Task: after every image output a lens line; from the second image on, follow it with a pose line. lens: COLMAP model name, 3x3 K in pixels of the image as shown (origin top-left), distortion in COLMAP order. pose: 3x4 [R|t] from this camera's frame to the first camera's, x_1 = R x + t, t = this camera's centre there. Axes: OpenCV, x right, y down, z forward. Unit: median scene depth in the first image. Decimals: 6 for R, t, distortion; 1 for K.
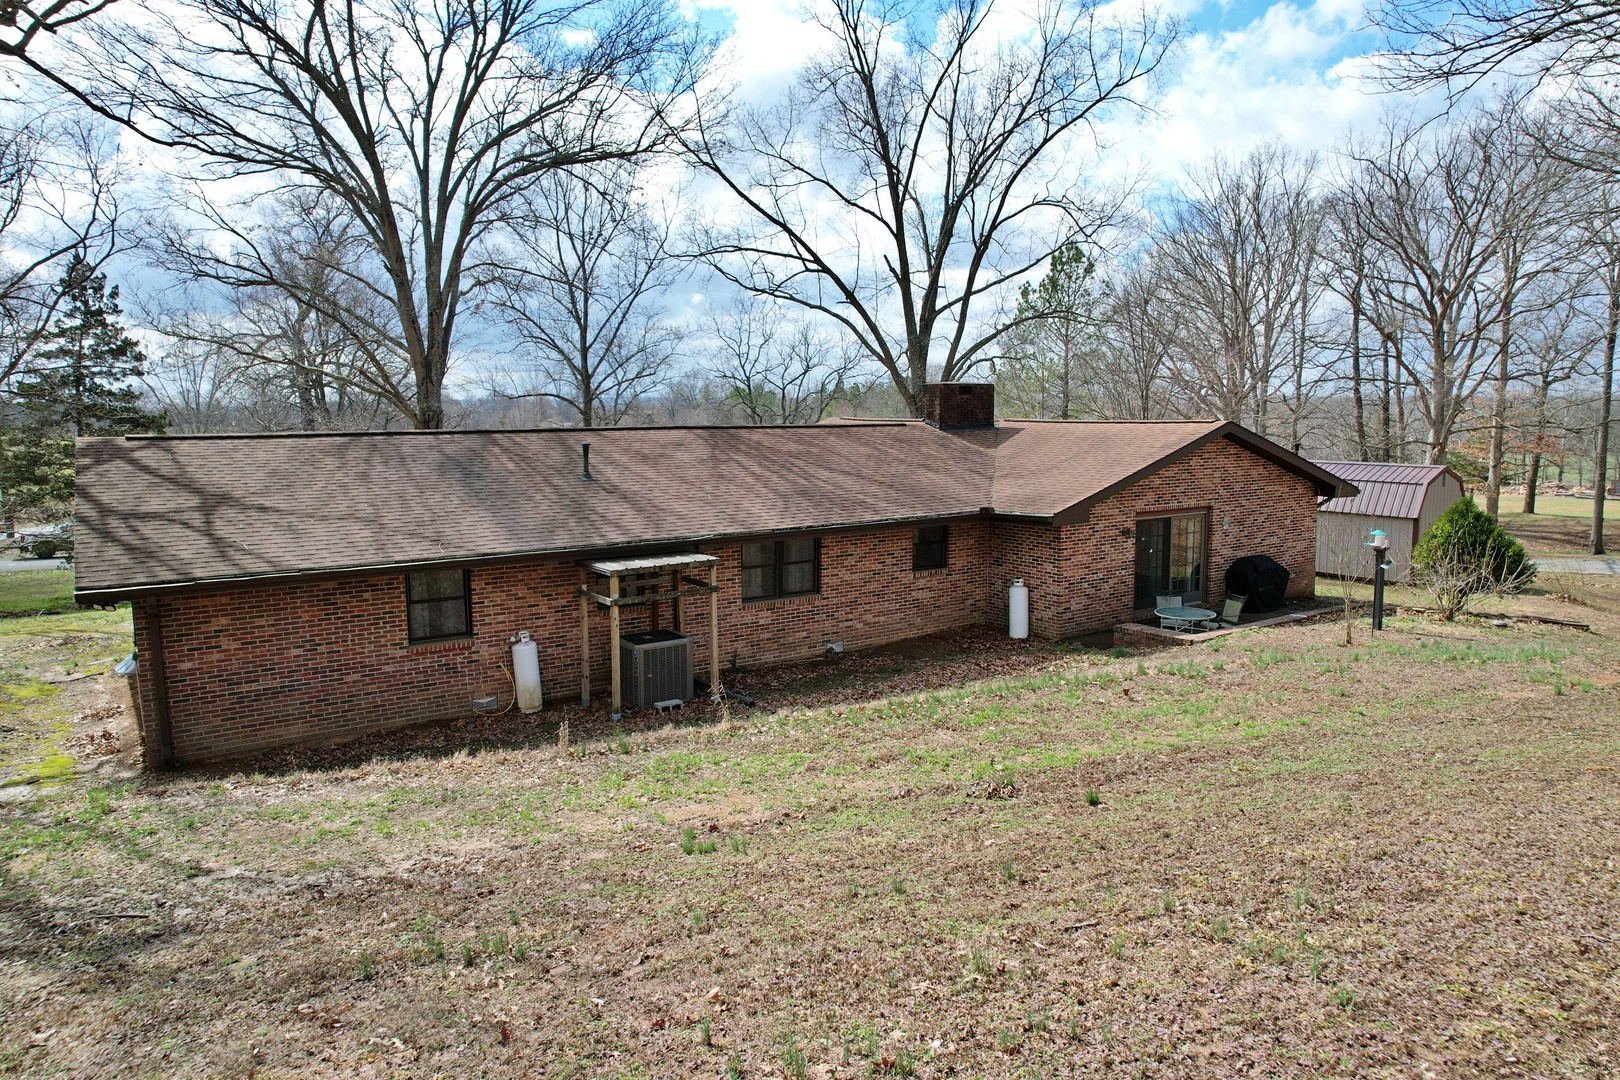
lens RADIAL K [[1036.8, 0, 810.0], [0, 1036.8, 540.0], [0, 0, 1]] dist [-0.040464, 0.004868]
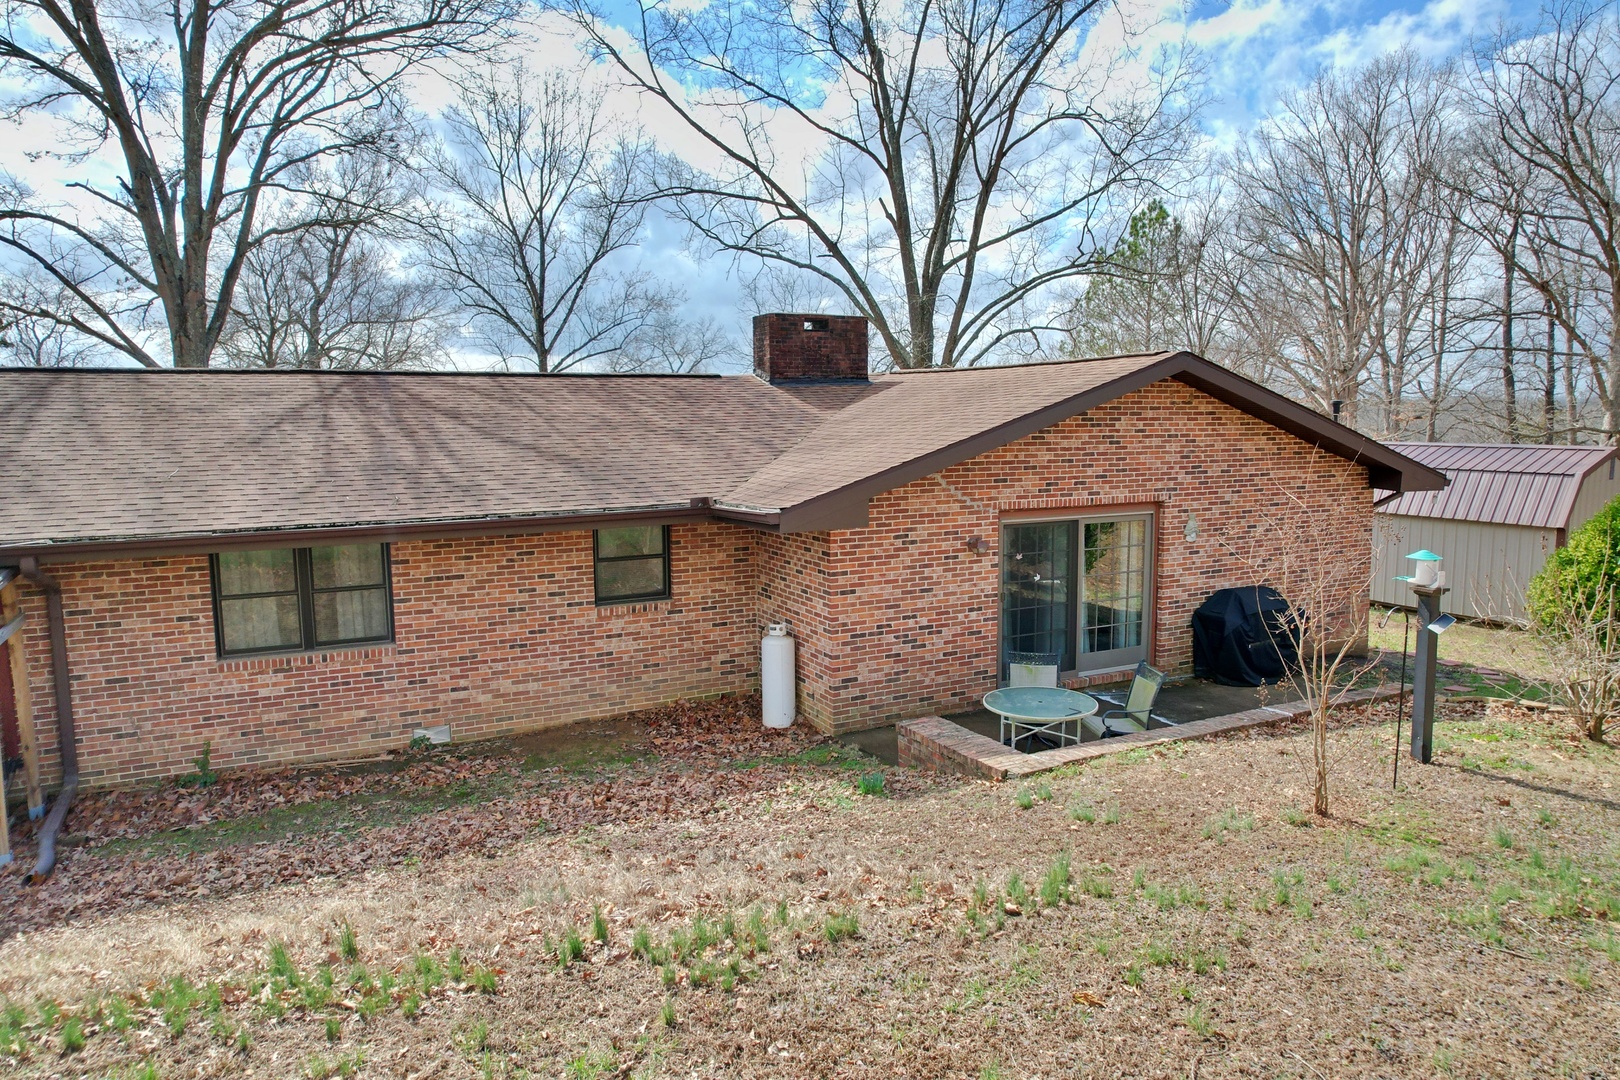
lens RADIAL K [[1037.7, 0, 812.3], [0, 1037.7, 536.4], [0, 0, 1]] dist [-0.060657, 0.048212]
pose [[0.992053, 0.014827, -0.124943, 0.284307], [-0.015586, 0.999865, -0.005105, -0.007594], [0.124850, 0.007011, 0.992151, 0.423709]]
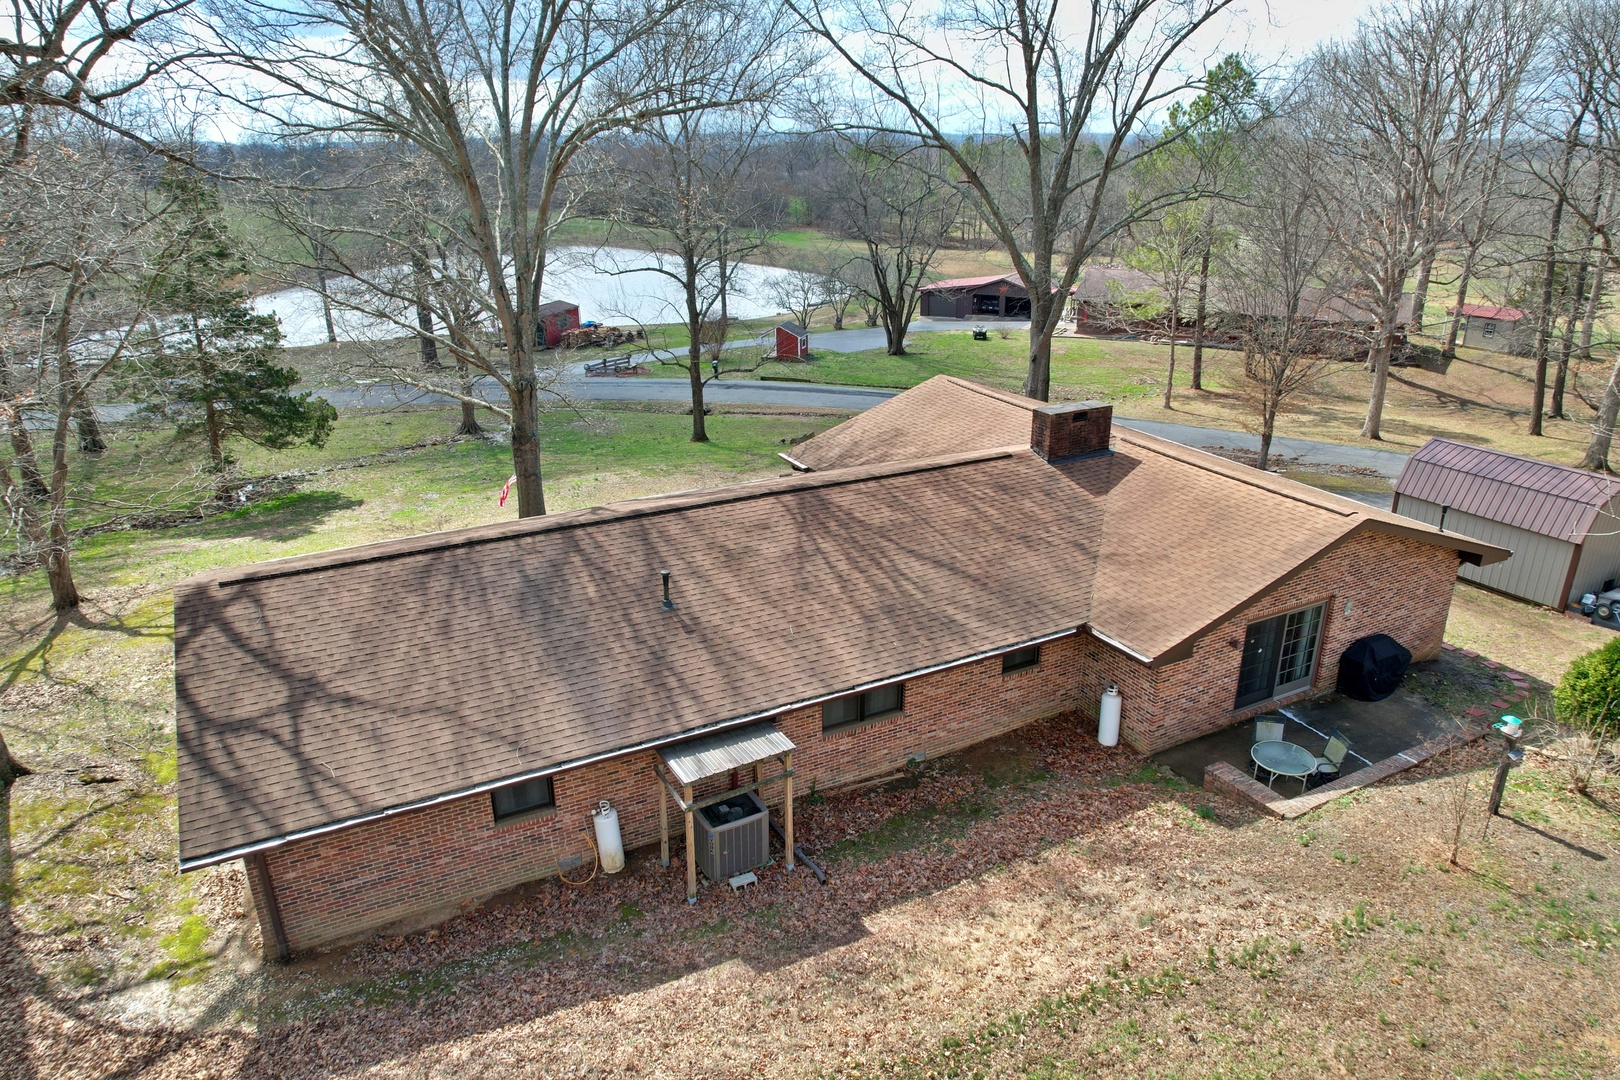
lens RADIAL K [[1037.7, 0, 812.3], [0, 1037.7, 536.4], [0, 0, 1]] dist [-0.060657, 0.048212]
pose [[0.993640, 0.044675, -0.103361, 0.016643], [-0.018715, 0.970683, 0.239634, -0.315335], [0.111037, -0.236176, 0.965345, 0.074369]]
